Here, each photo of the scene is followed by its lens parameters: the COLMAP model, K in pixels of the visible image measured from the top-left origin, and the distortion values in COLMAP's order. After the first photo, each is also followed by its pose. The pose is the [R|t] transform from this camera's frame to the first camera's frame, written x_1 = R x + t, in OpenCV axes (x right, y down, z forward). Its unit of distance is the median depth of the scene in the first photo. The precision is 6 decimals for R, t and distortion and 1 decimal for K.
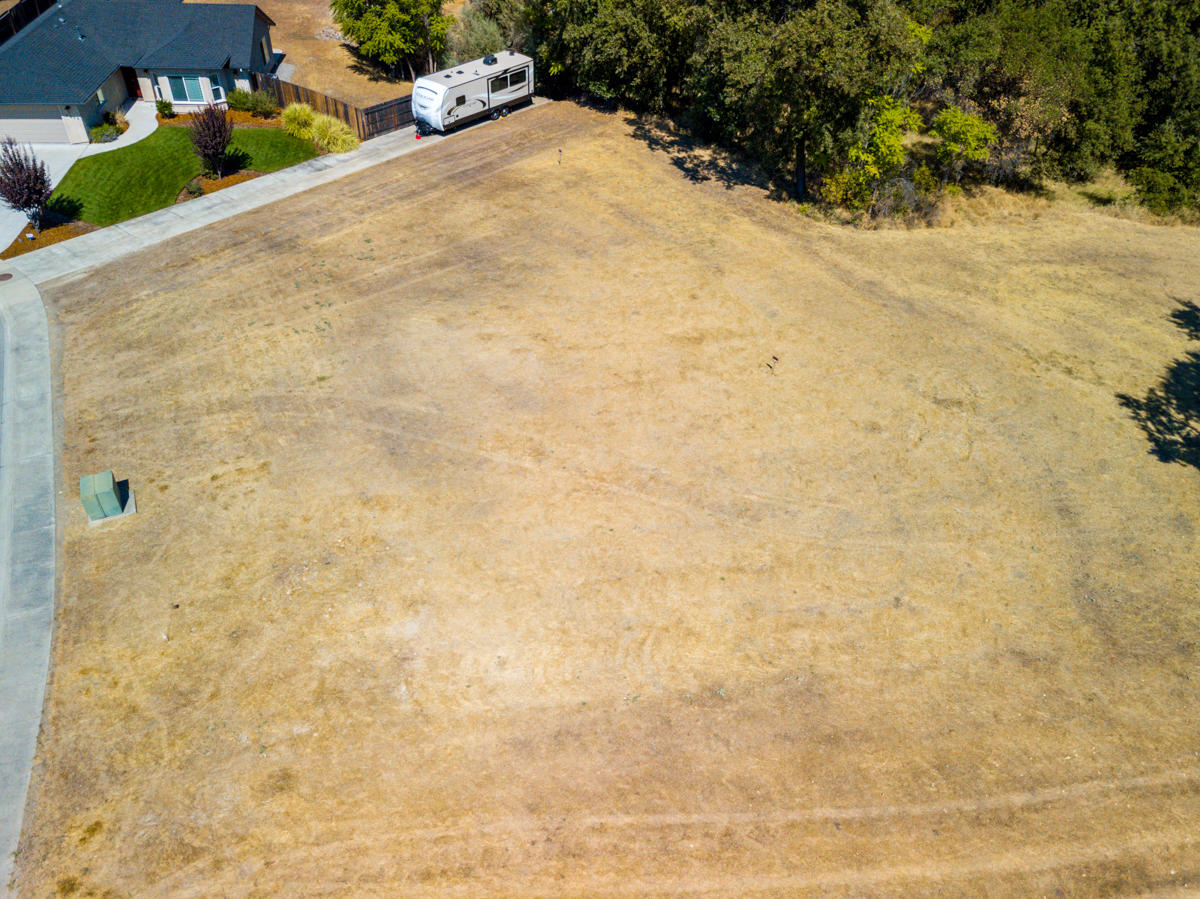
lens RADIAL K [[916.6, 0, 596.9], [0, 916.6, 470.1], [0, 0, 1]] dist [0.024477, 0.010716]
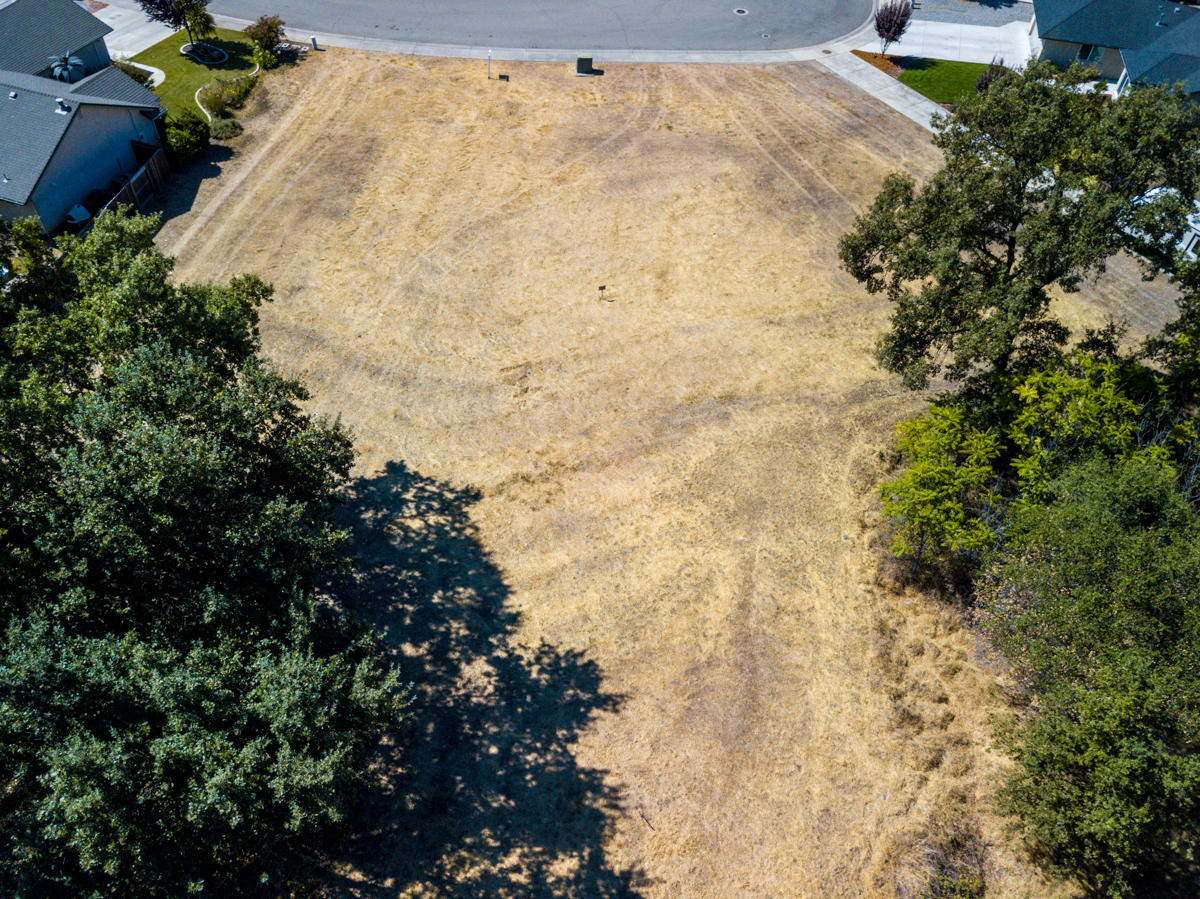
lens RADIAL K [[895.8, 0, 595.4], [0, 895.8, 473.5], [0, 0, 1]] dist [0.098854, -0.109366]
pose [[-0.321184, 0.677416, -0.661776, 1.018709], [-0.654787, 0.345998, 0.671967, -0.735442], [0.684175, 0.649147, 0.332434, 0.648258]]
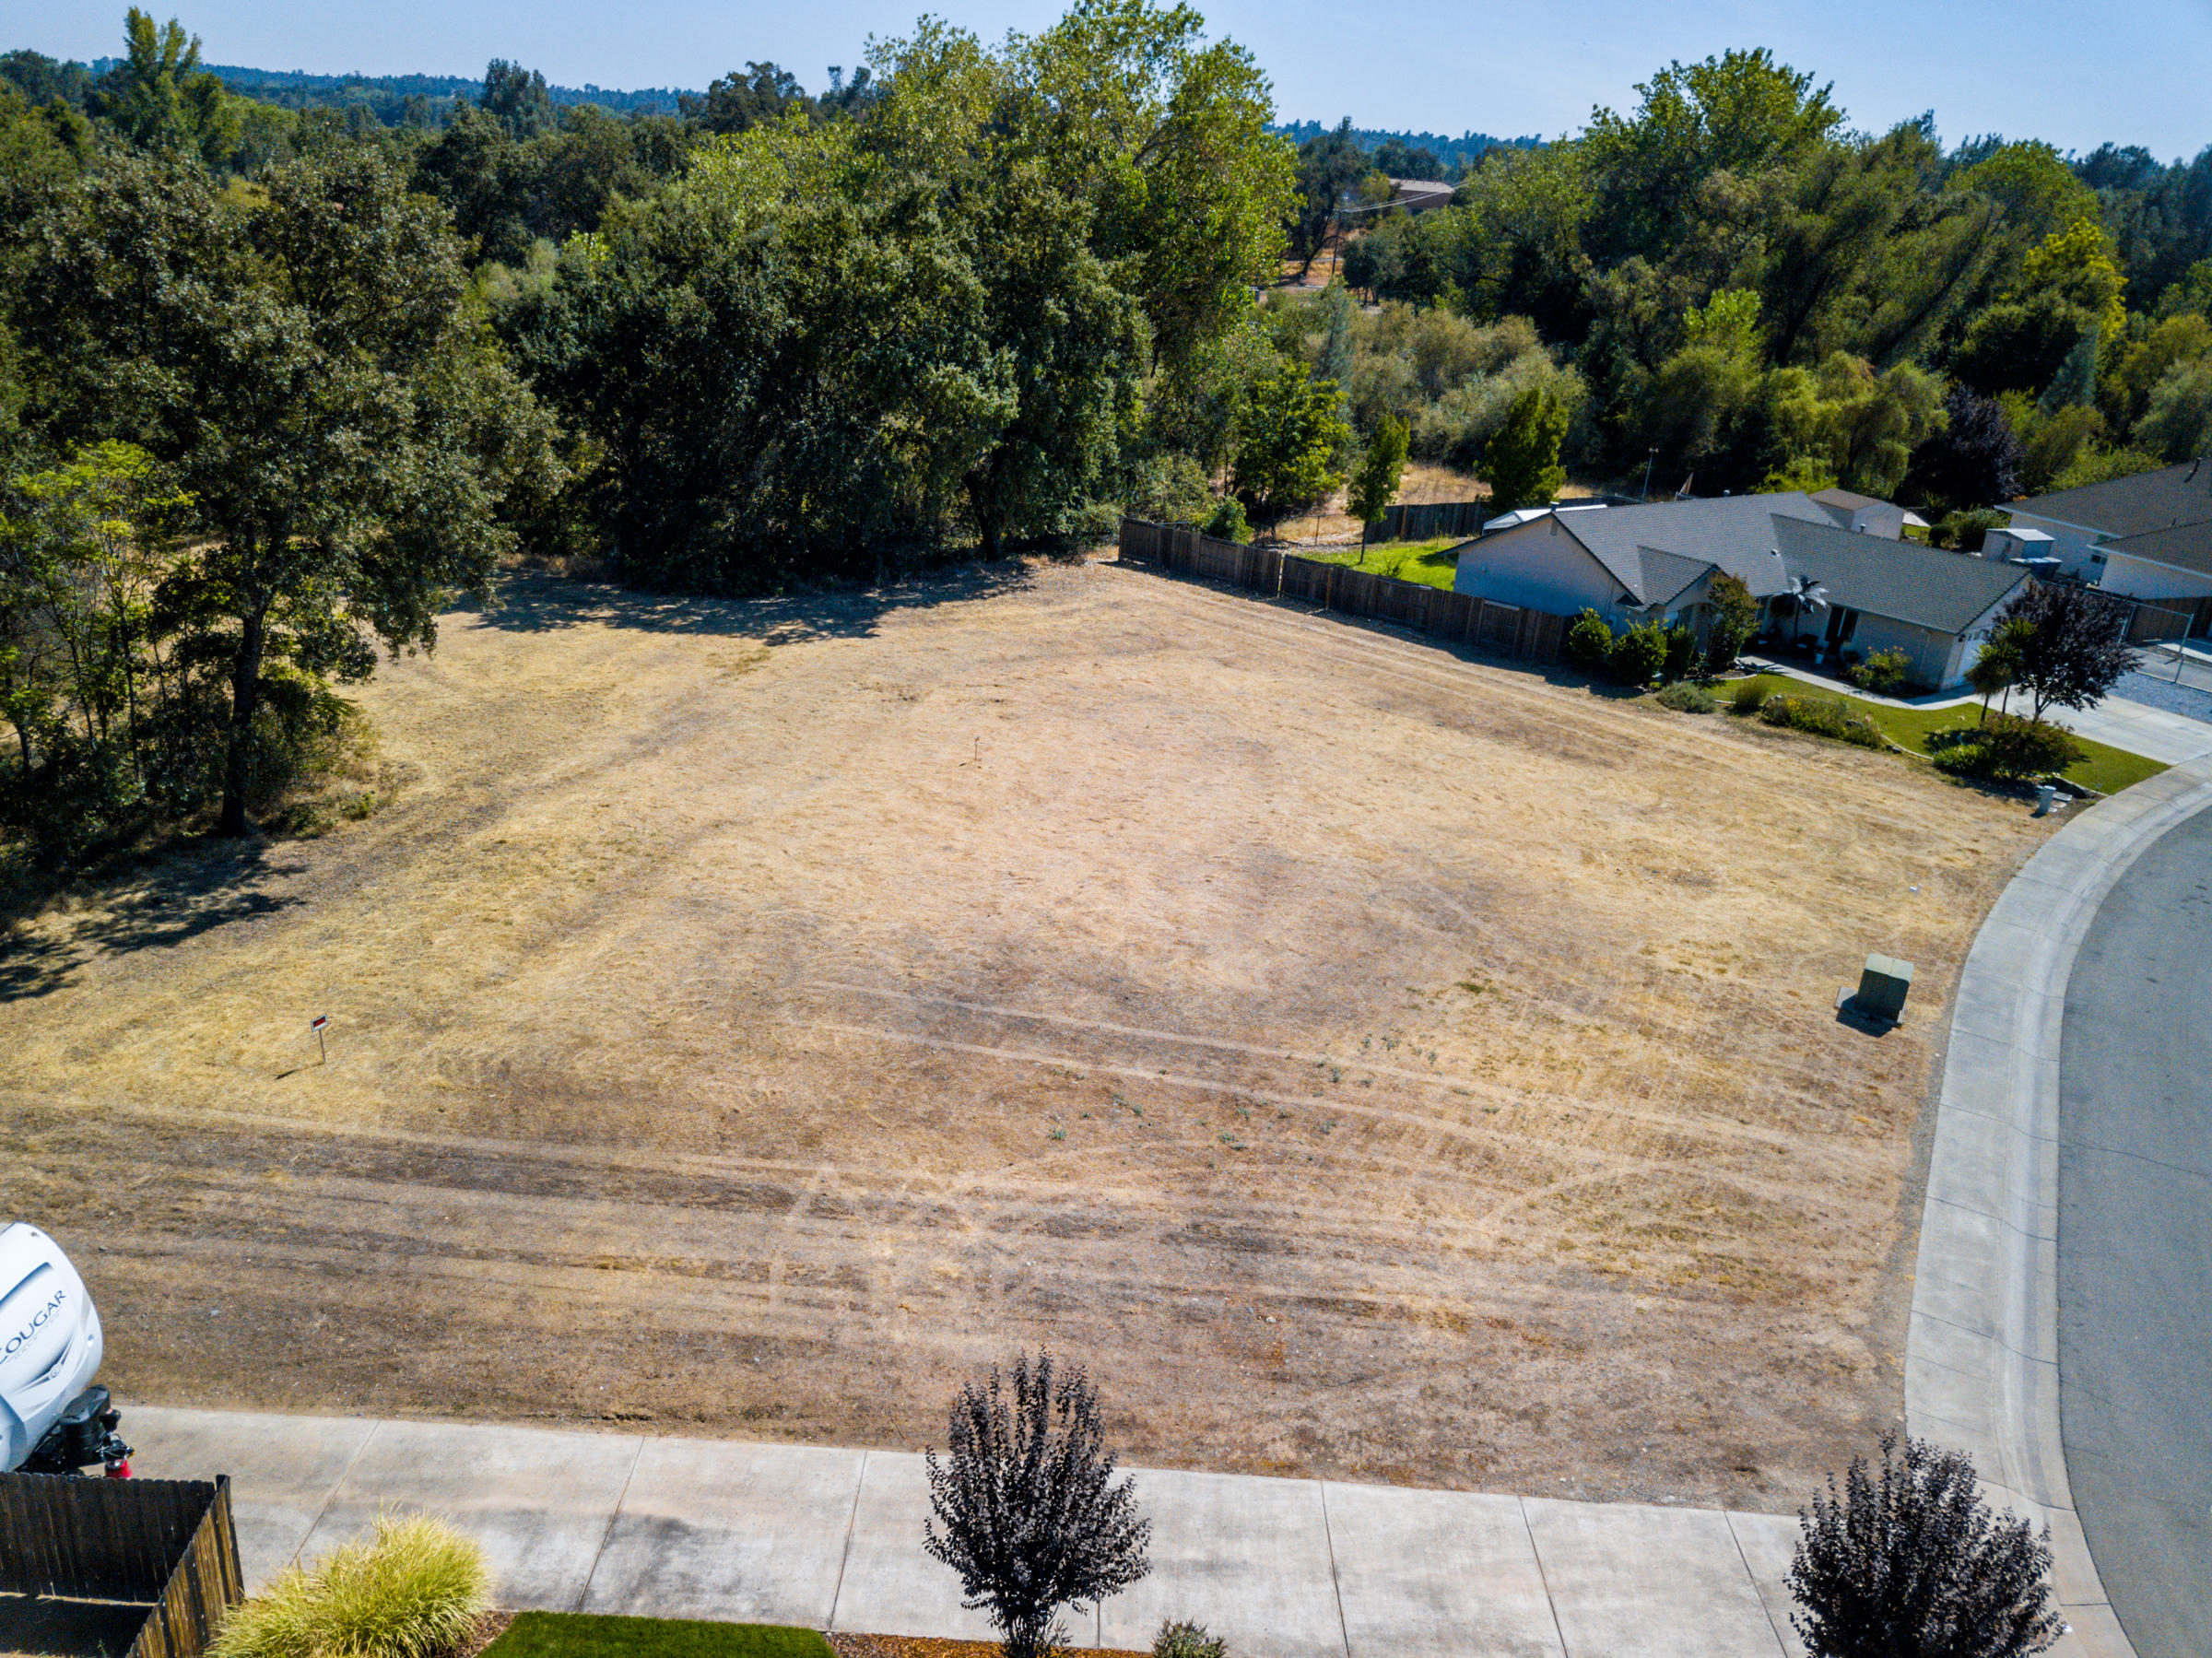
lens RADIAL K [[1689.6, 0, 1100.3], [0, 1689.6, 867.0], [0, 0, 1]] dist [0.024477, 0.010716]
pose [[-0.599240, -0.376271, 0.706634, -0.729369], [0.443405, 0.578921, 0.684283, -0.803624], [-0.666560, 0.723375, -0.180072, 1.078587]]
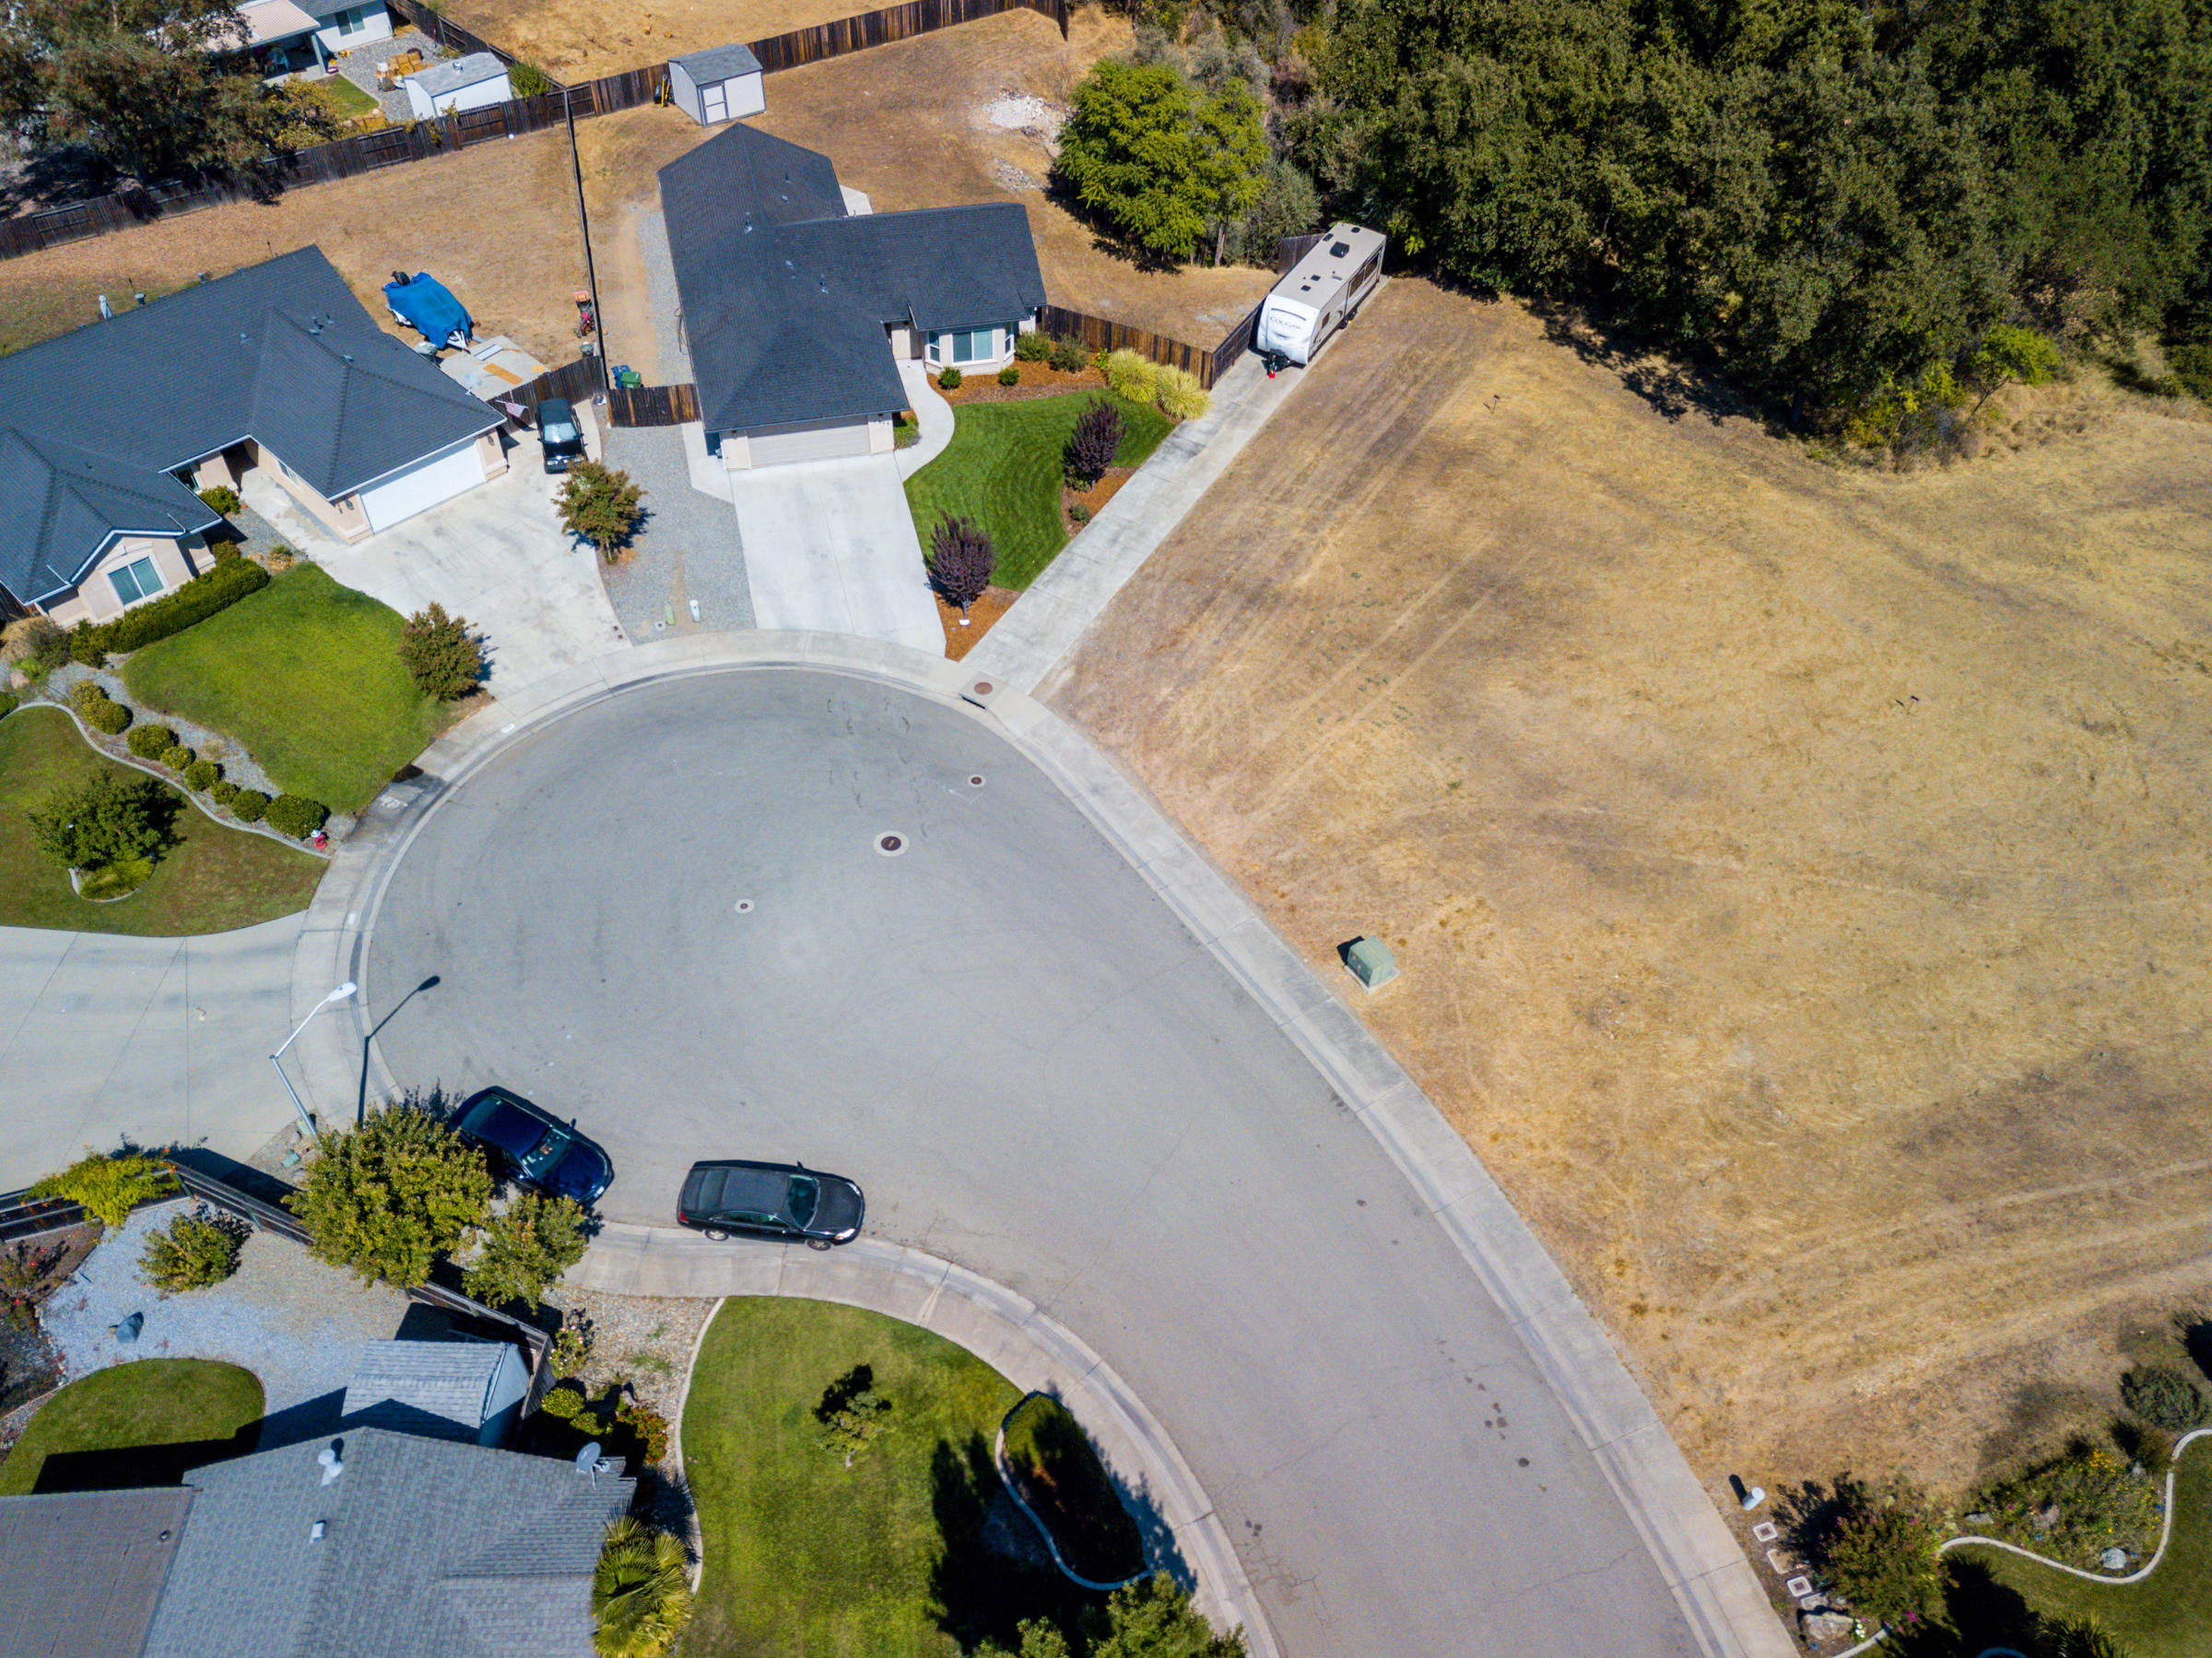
lens RADIAL K [[1689.6, 0, 1100.3], [0, 1689.6, 867.0], [0, 0, 1]] dist [0.024477, 0.010716]
pose [[0.985918, -0.124584, 0.111555, -0.698199], [0.106543, 0.982119, 0.155210, -0.263223], [-0.128898, -0.141139, 0.981563, -0.491500]]
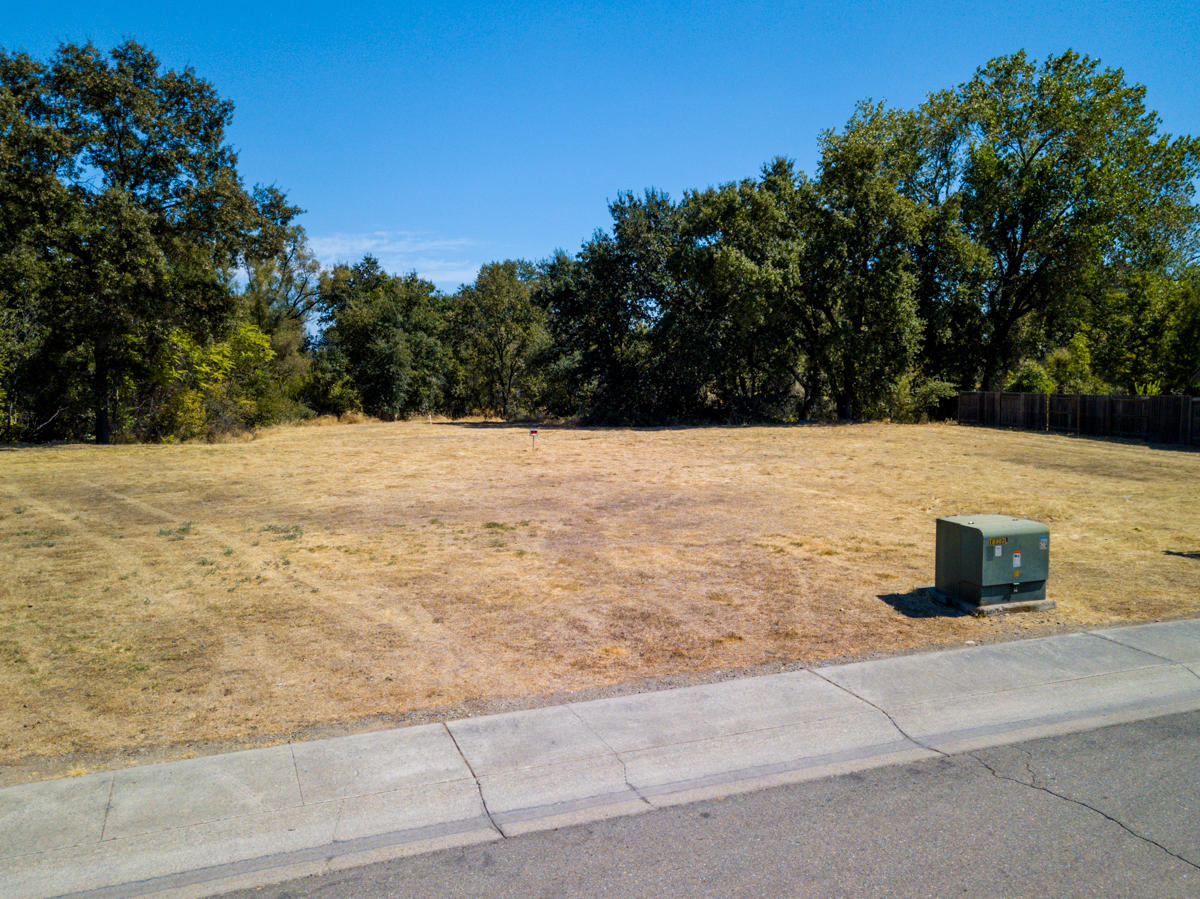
lens RADIAL K [[988.6, 0, 605.8], [0, 988.6, 423.3], [0, 0, 1]] dist [0.022455, 0.013065]
pose [[0.052030, -0.093740, 0.994236, -0.682771], [0.646485, 0.761979, 0.038010, -0.102591], [-0.761150, 0.640781, 0.100247, 0.725499]]
